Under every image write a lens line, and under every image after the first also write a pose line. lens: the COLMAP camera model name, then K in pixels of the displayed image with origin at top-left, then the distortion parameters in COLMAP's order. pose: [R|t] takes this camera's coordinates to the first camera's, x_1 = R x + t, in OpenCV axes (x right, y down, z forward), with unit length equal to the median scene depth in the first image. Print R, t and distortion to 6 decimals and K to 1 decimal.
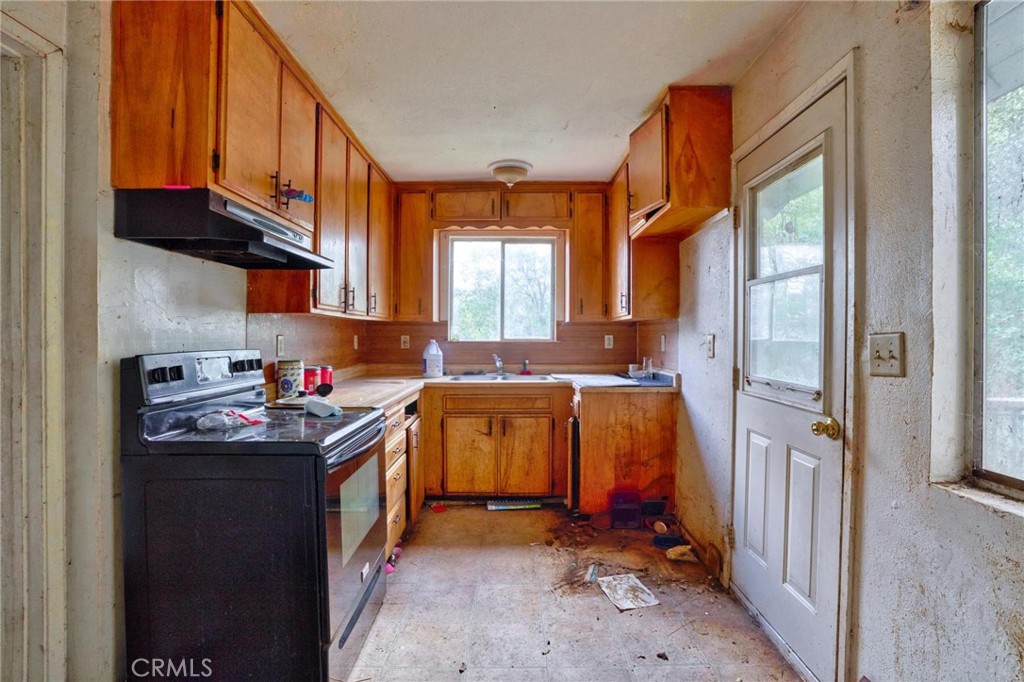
lens RADIAL K [[534.2, 0, 512.0], [0, 534.2, 341.0], [0, 0, 1]] dist [-0.069794, 0.039030]
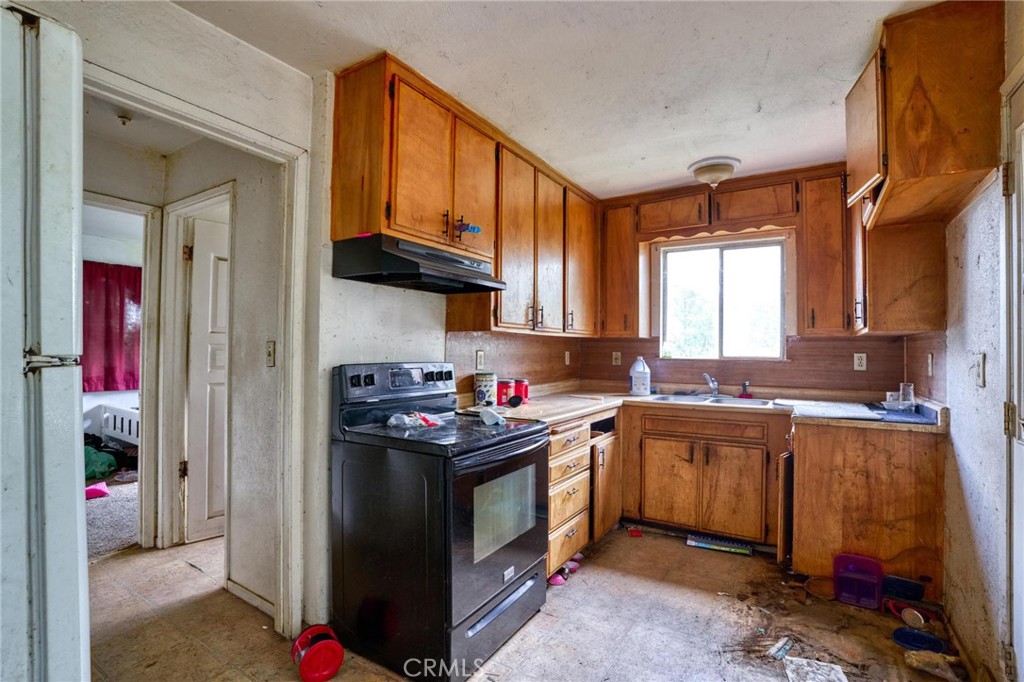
lens RADIAL K [[534.2, 0, 512.0], [0, 534.2, 341.0], [0, 0, 1]] dist [-0.069794, 0.039030]
pose [[0.817566, -0.003795, -0.575823, 0.241773], [-0.013672, 0.999568, -0.026000, -0.002433], [0.575673, 0.029129, 0.817161, 0.086621]]
